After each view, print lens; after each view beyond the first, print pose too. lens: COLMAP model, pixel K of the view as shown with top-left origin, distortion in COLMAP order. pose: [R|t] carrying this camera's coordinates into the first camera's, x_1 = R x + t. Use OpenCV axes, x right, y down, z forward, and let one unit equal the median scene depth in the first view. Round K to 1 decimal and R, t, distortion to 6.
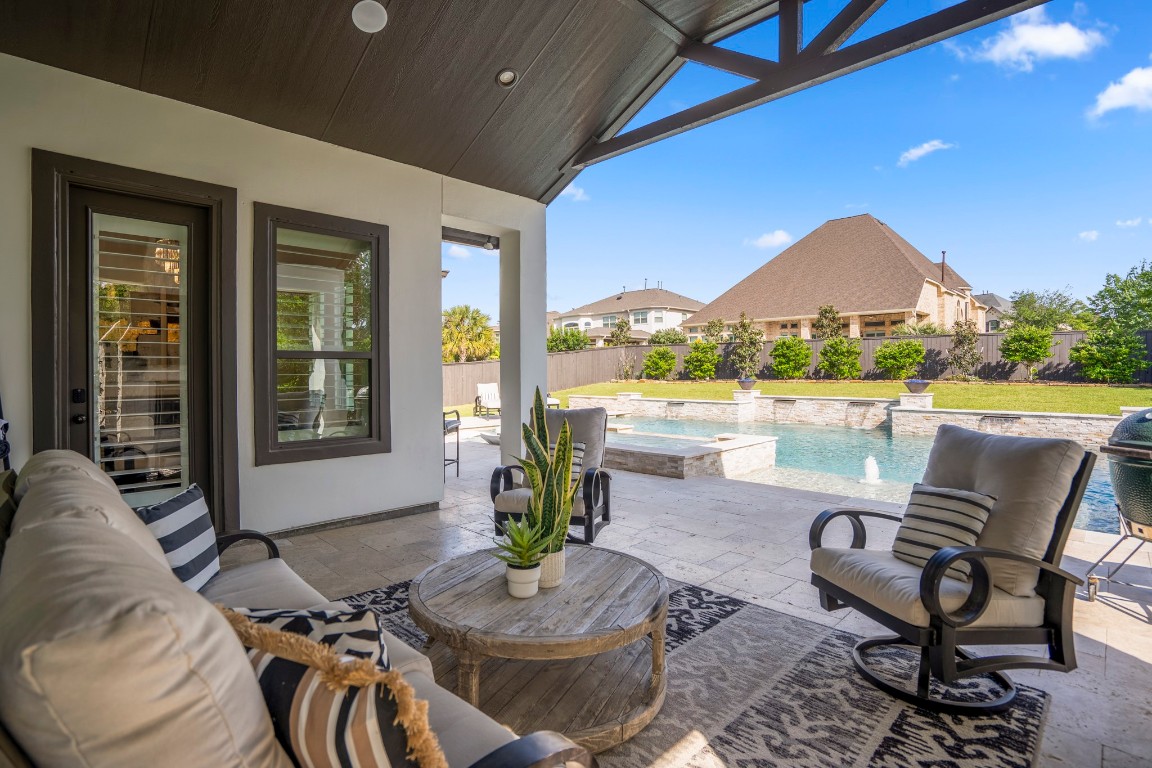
lens RADIAL K [[542.9, 0, 573.4], [0, 542.9, 373.8], [0, 0, 1]] dist [-0.014460, 0.006551]
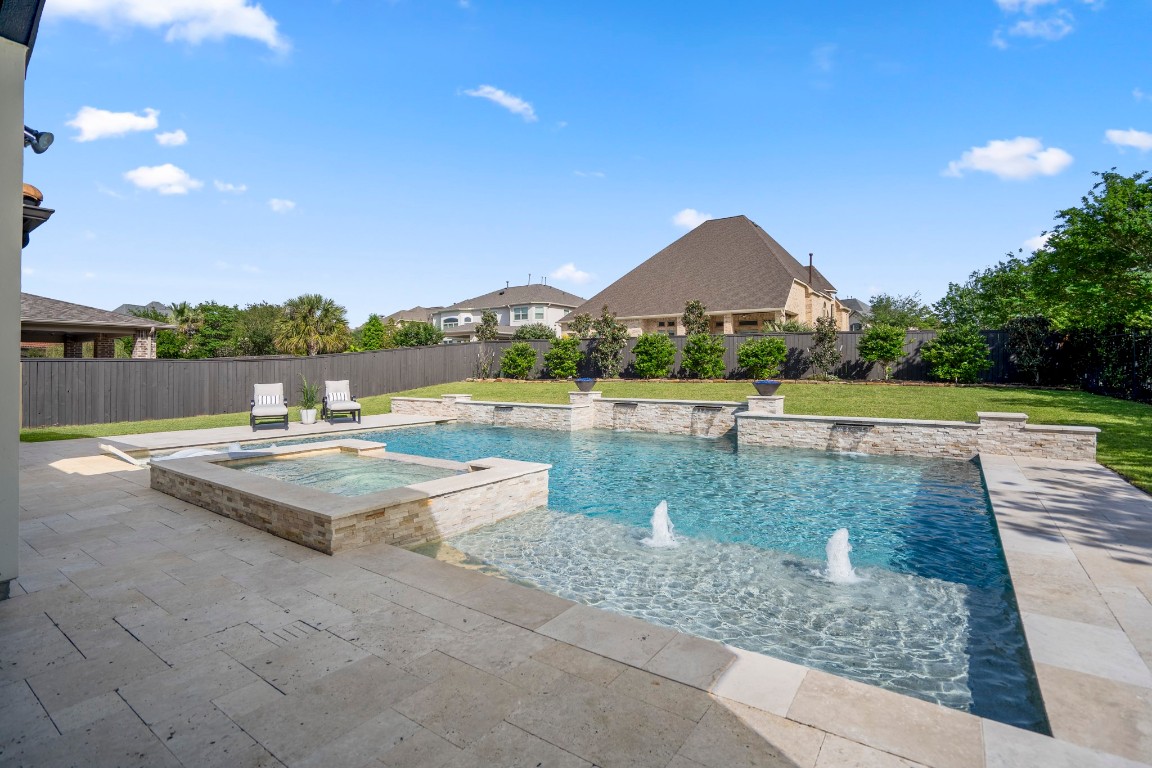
lens RADIAL K [[542.9, 0, 561.6], [0, 542.9, 366.3], [0, 0, 1]] dist [-0.014460, 0.006551]
pose [[0.987050, 0.004759, 0.160340, 0.107648], [-0.002980, 0.999931, -0.011332, 0.000187], [-0.160383, 0.010708, 0.986997, 0.124034]]
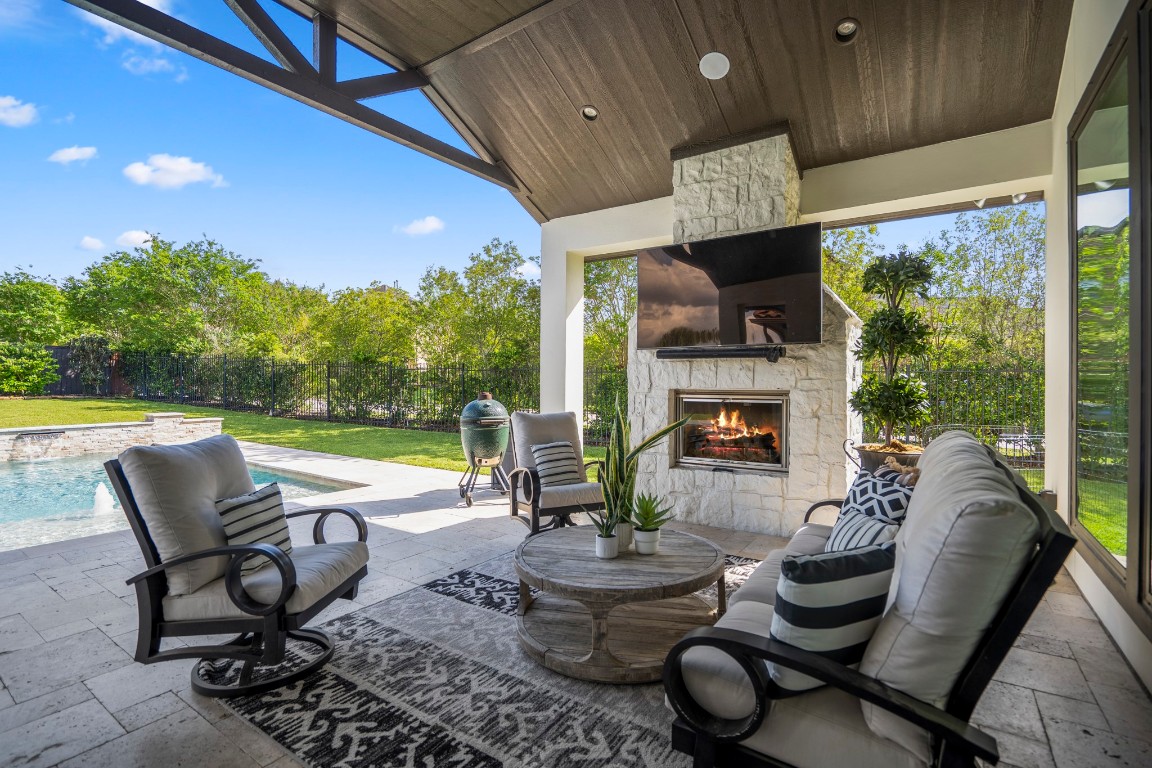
lens RADIAL K [[542.9, 0, 580.0], [0, 542.9, 383.1], [0, 0, 1]] dist [-0.014460, 0.006551]
pose [[-0.171907, 0.002347, 0.985110, -0.128536], [0.008212, 0.999966, -0.000950, 0.002364], [-0.985079, 0.007926, -0.171920, 0.136247]]
